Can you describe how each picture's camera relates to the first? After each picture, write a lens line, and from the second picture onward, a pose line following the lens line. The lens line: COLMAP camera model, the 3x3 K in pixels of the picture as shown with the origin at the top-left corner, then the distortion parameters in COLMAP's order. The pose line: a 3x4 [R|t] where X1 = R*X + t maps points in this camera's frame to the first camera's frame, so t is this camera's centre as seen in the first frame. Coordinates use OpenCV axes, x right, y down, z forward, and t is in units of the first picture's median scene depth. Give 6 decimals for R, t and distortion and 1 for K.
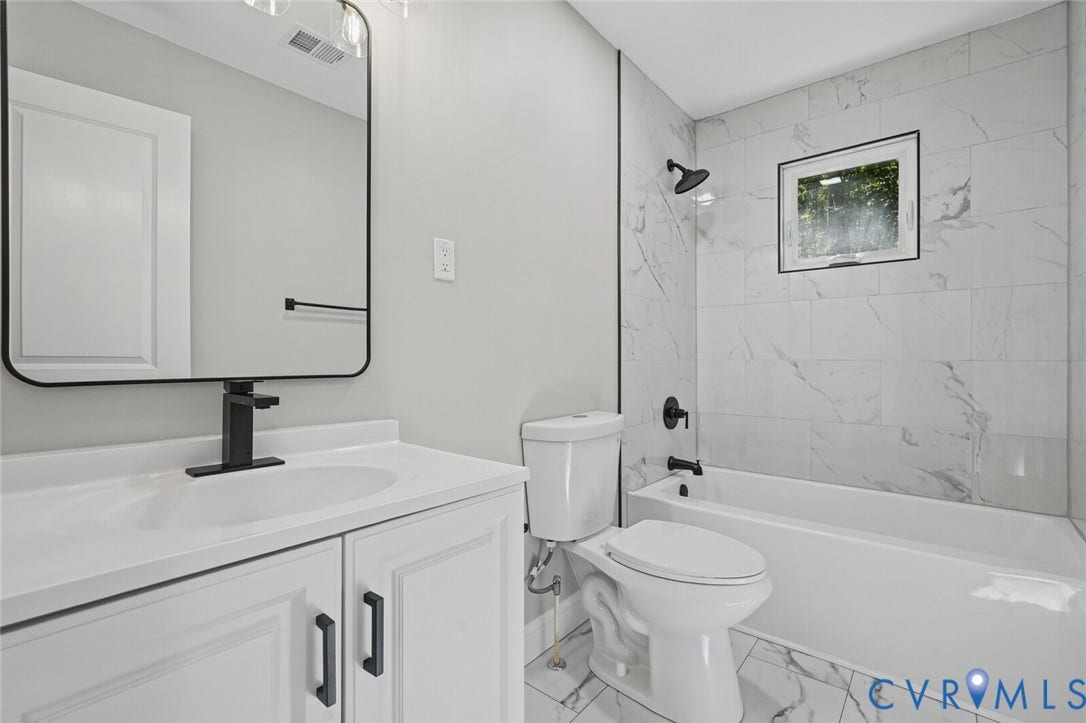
lens RADIAL K [[483.5, 0, 545.2], [0, 483.5, 374.9], [0, 0, 1]] dist [-0.001754, 0.000500]
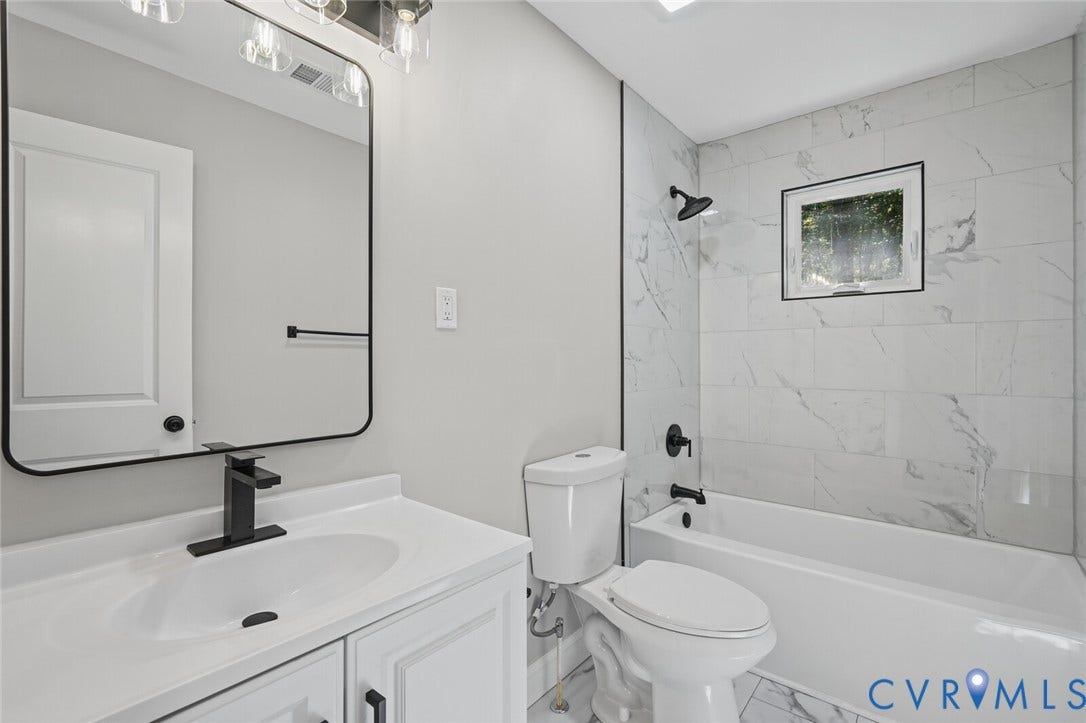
lens RADIAL K [[484.2, 0, 546.5], [0, 484.2, 359.5], [0, 0, 1]] dist [-0.001826, 0.001021]
pose [[0.999998, -0.000047, -0.001776, -0.000712], [0.000047, 1.000000, -0.000129, -0.101439], [0.001776, 0.000129, 0.999998, 0.002005]]
